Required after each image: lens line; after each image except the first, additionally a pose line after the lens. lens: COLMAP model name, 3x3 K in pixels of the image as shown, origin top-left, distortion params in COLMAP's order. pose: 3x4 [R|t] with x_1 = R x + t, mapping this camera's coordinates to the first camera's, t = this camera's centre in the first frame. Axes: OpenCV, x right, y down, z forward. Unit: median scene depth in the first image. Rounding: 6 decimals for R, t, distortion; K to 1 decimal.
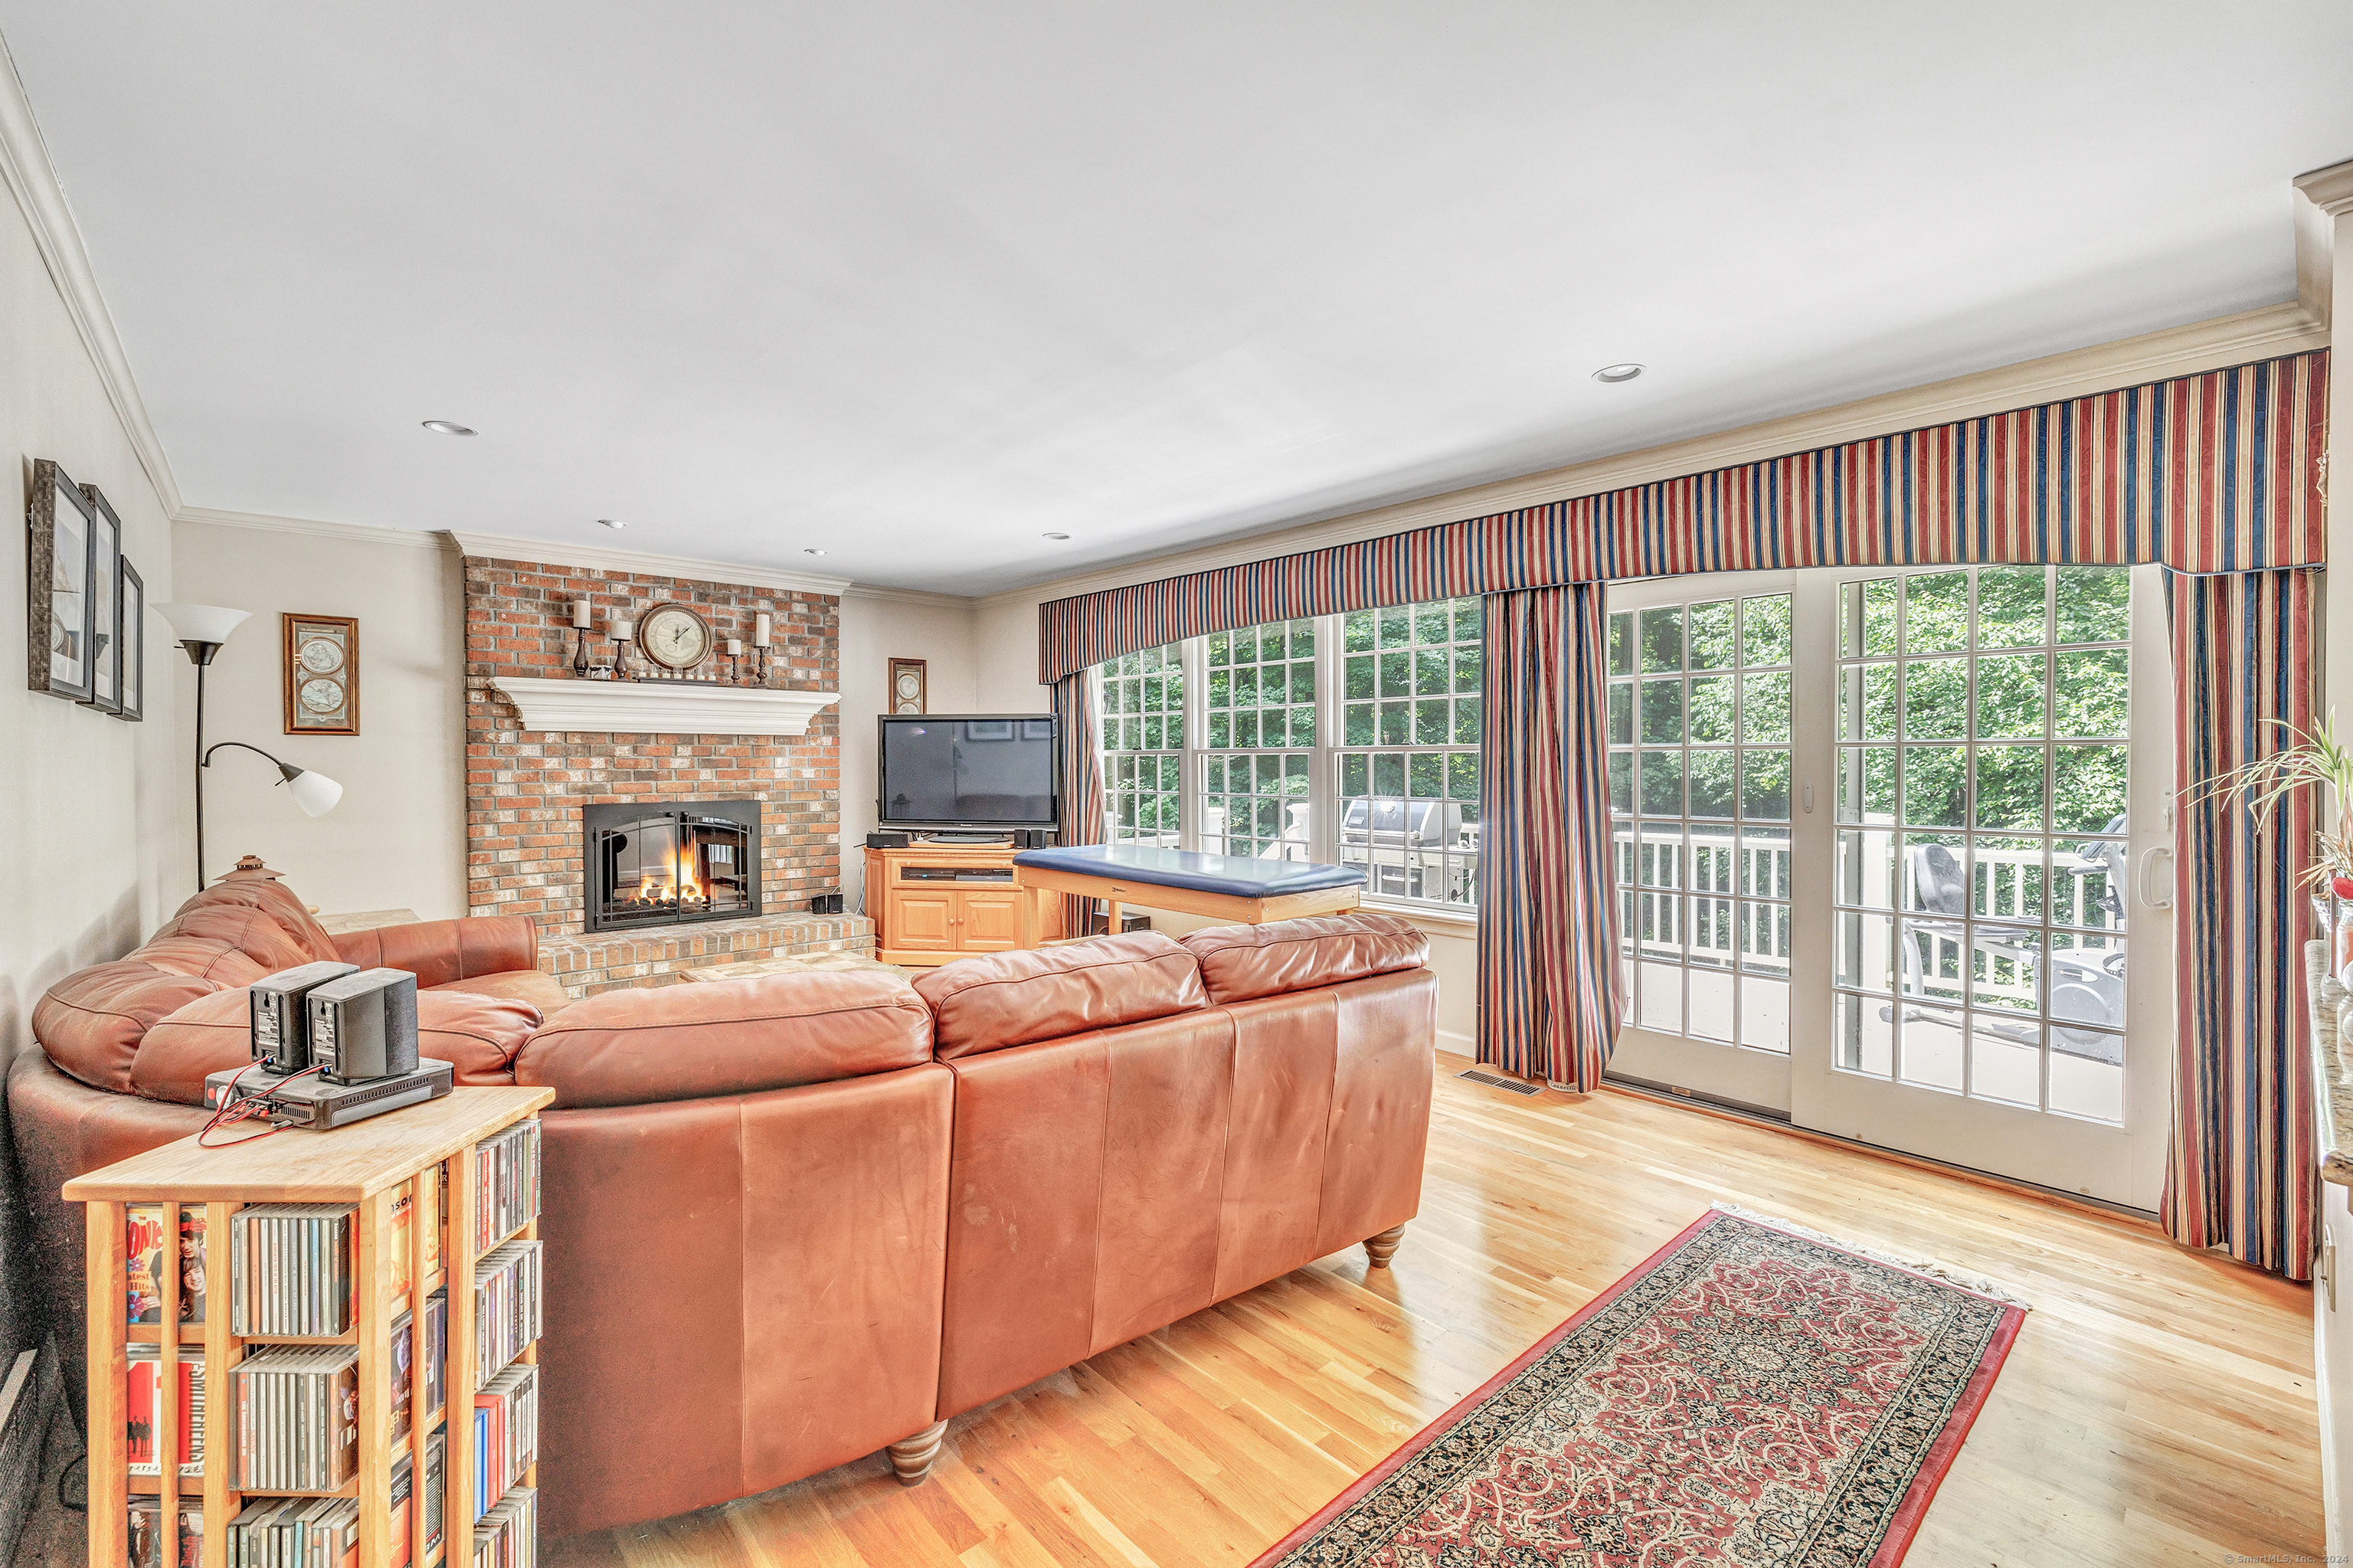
lens RADIAL K [[978.7, 0, 1170.7], [0, 978.7, 761.7], [0, 0, 1]] dist [-0.001655, 0.000830]
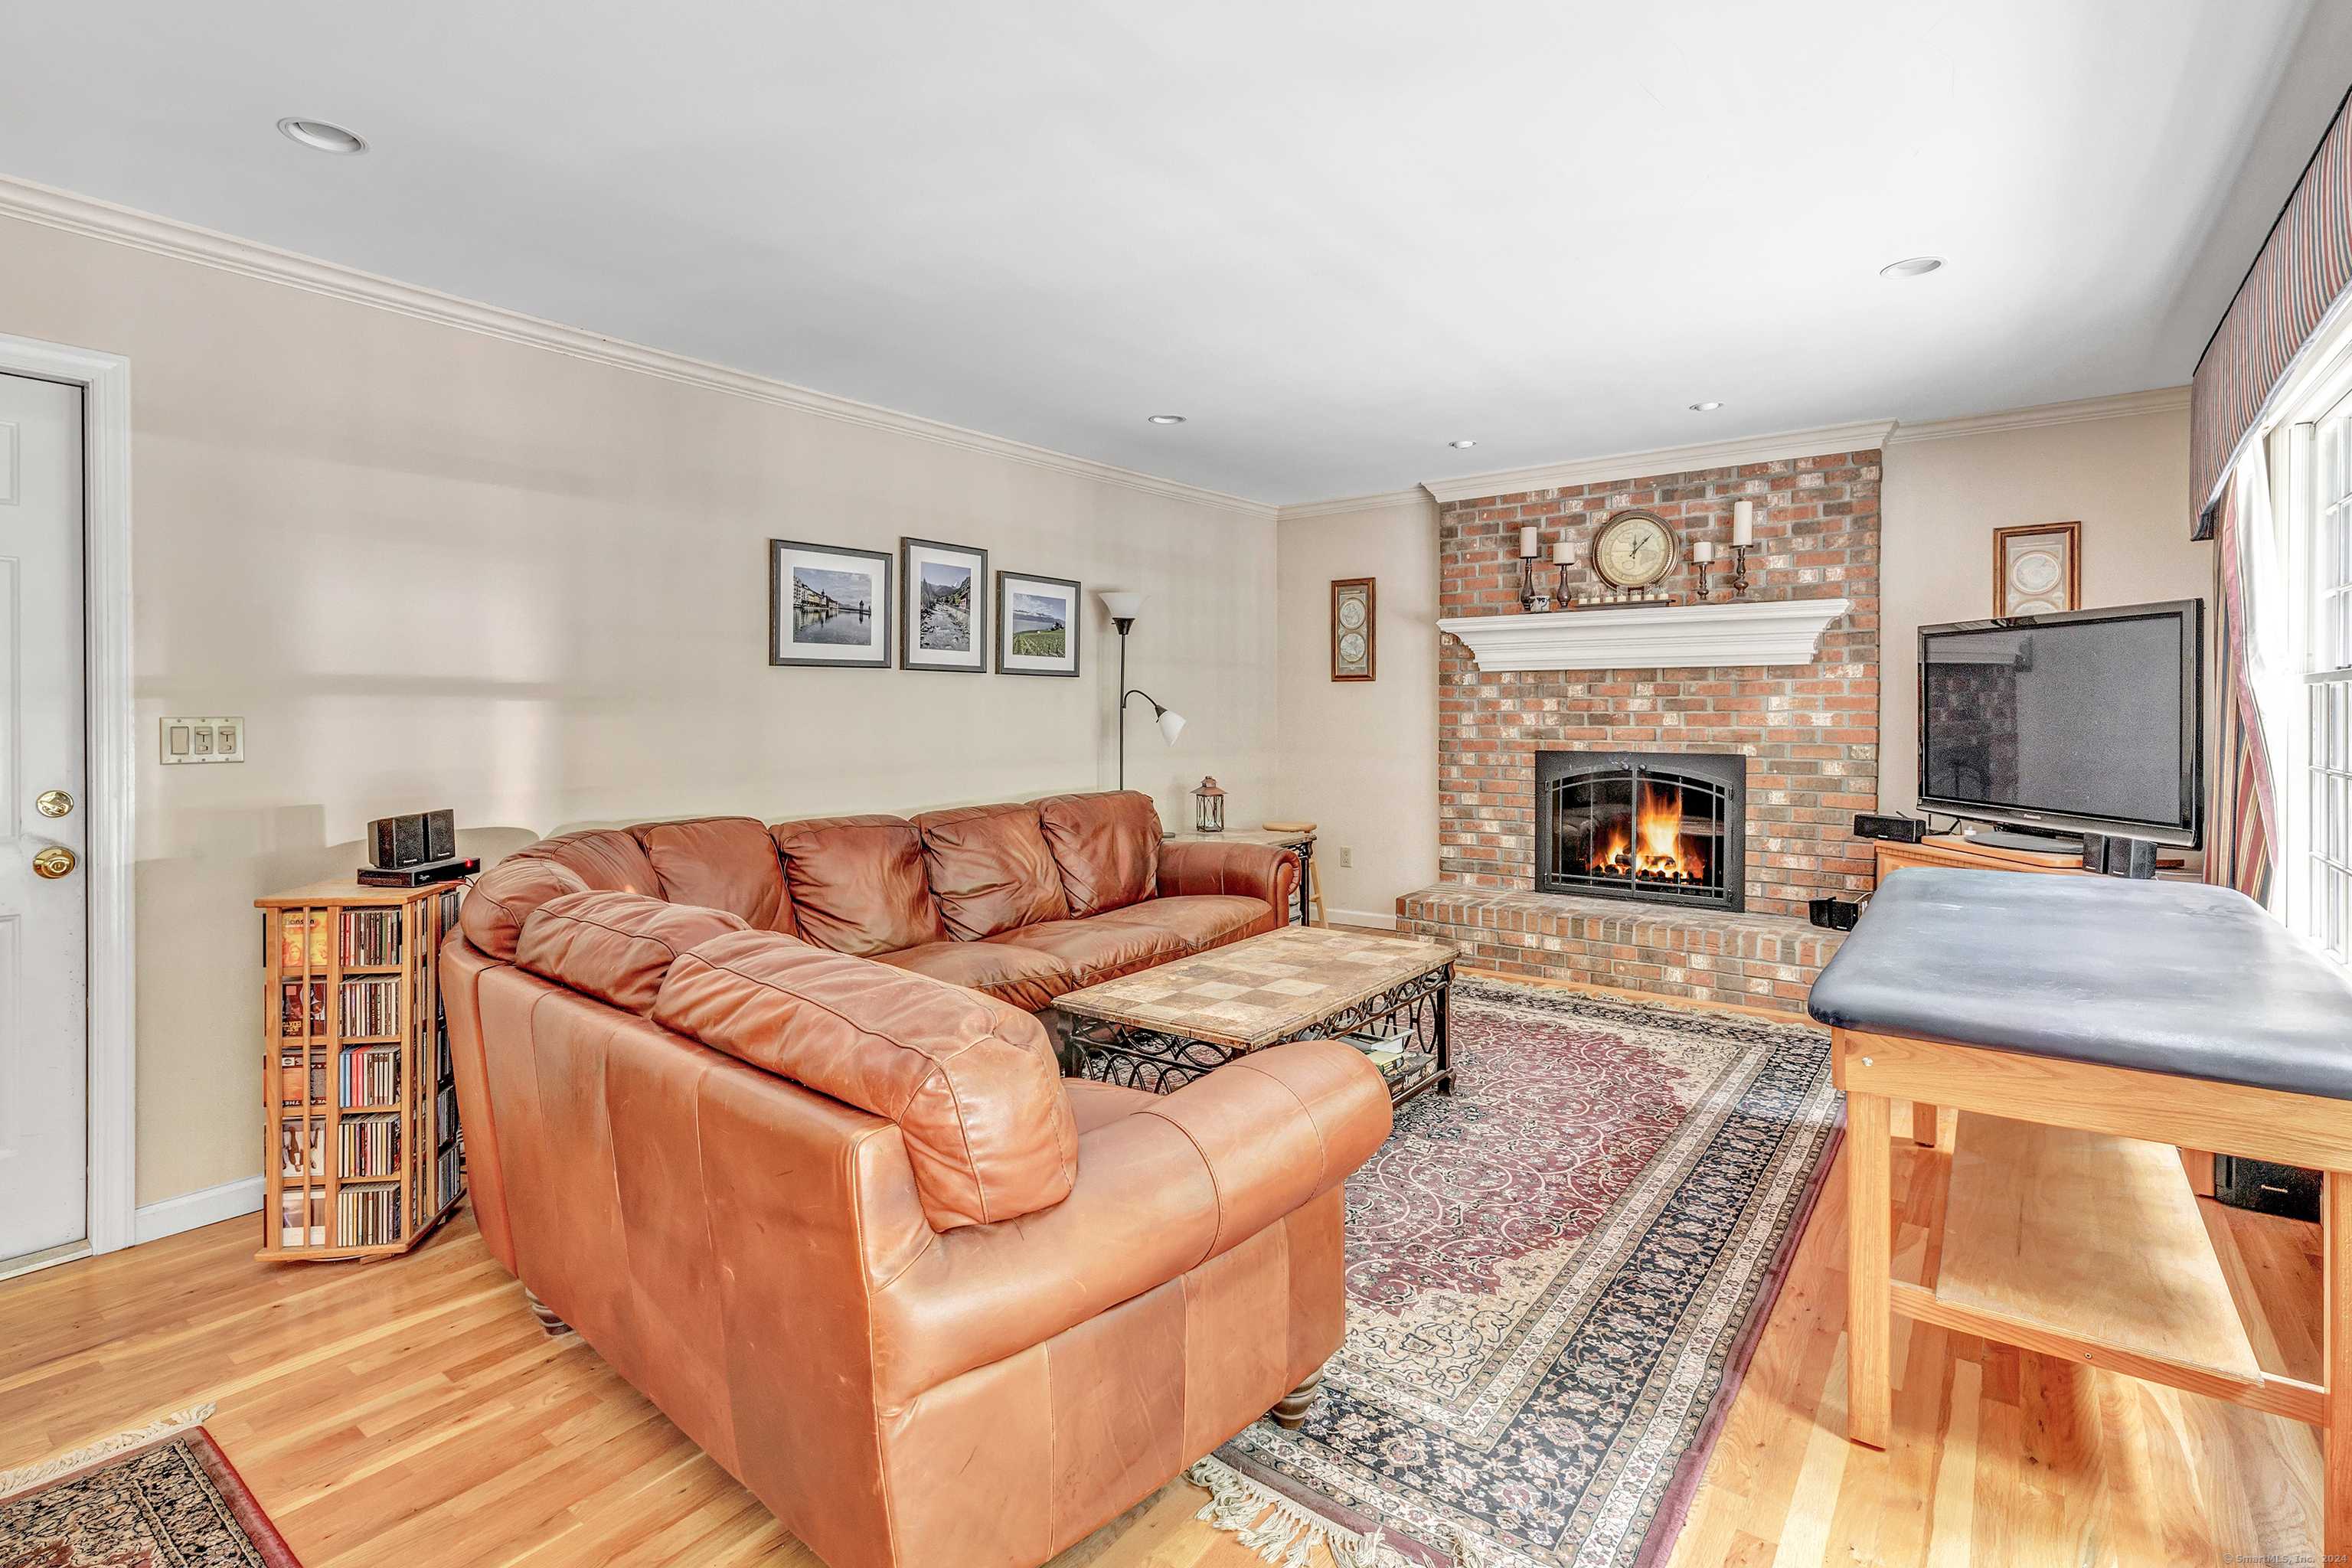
lens RADIAL K [[1141.8, 0, 1176.0], [0, 1141.8, 709.4], [0, 0, 1]] dist [0.002135, 0.000791]
pose [[0.191663, 0.001794, -0.981459, 0.351795], [0.002386, 0.999995, 0.002293, 0.002243], [0.981458, -0.002781, 0.191658, 0.431629]]
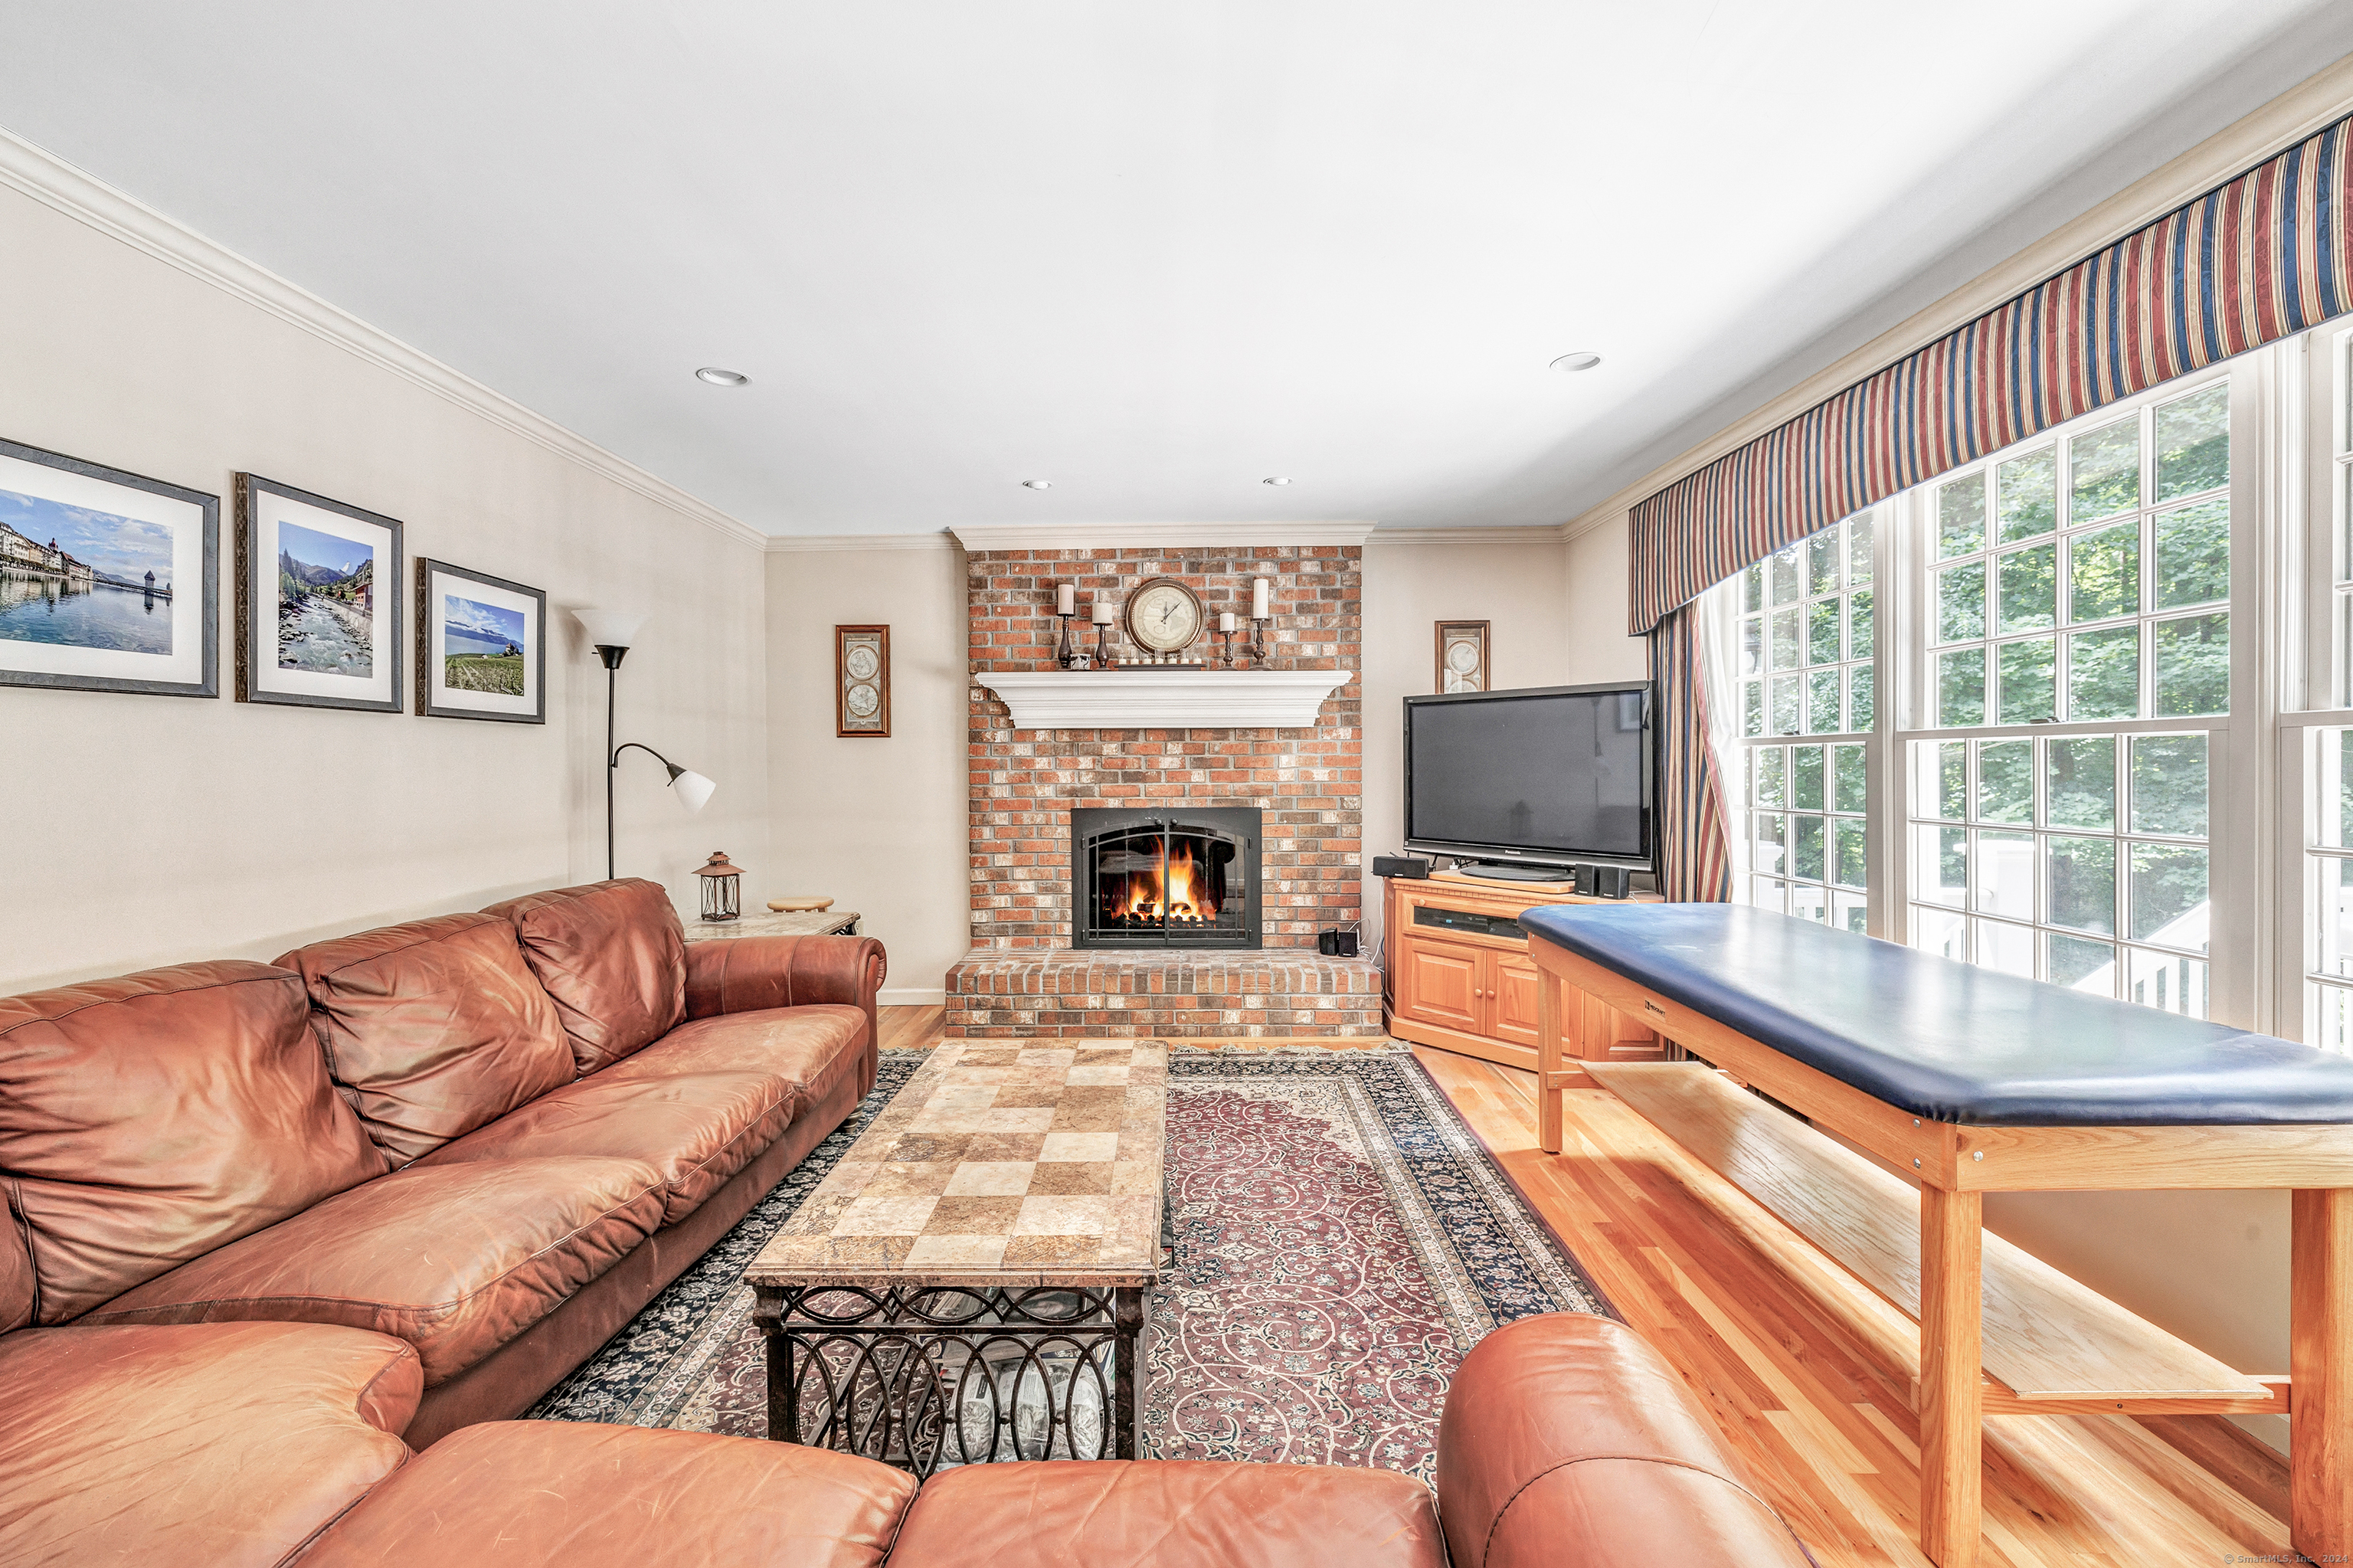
lens RADIAL K [[978.7, 0, 1178.9], [0, 978.7, 772.6], [0, 0, 1]] dist [-0.001655, 0.000830]
pose [[0.736177, 0.003040, -0.676782, 0.086410], [0.004291, 0.999949, 0.009160, 0.002432], [0.676775, -0.009647, 0.736126, 0.364236]]
